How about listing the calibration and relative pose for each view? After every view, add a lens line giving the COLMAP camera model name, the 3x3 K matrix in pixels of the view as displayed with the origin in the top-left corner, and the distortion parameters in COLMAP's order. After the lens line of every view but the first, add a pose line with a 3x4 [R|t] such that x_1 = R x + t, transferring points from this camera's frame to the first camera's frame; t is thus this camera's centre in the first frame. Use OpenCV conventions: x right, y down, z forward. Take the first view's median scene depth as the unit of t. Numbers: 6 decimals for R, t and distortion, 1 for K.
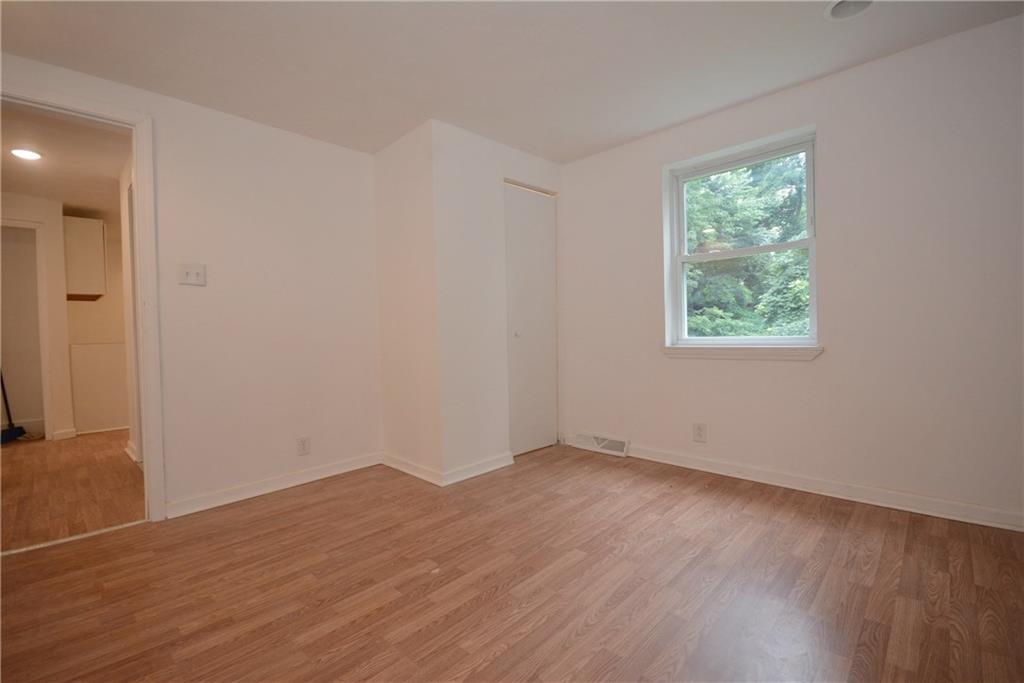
lens RADIAL K [[451.2, 0, 510.8], [0, 451.2, 341.9], [0, 0, 1]] dist [-0.000821, -0.007714]
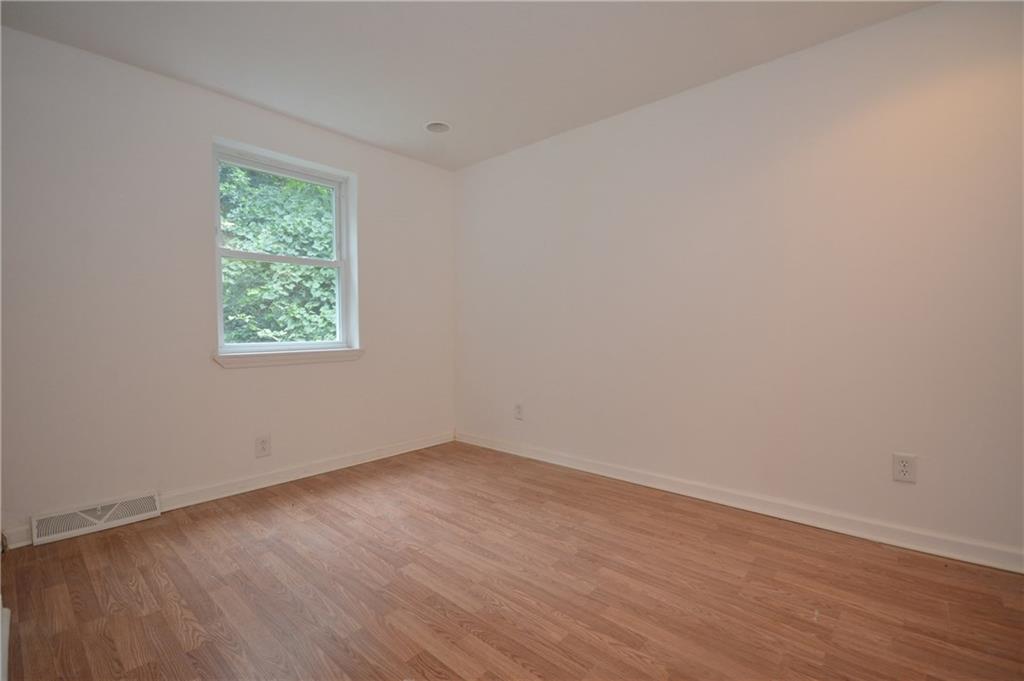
lens RADIAL K [[451.2, 0, 510.9], [0, 451.2, 338.8], [0, 0, 1]] dist [-0.000821, -0.007714]
pose [[-0.039642, -0.002130, 0.999212, -0.648095], [0.031771, 0.999489, 0.003391, -0.007545], [-0.998709, 0.031880, -0.039555, 0.652249]]
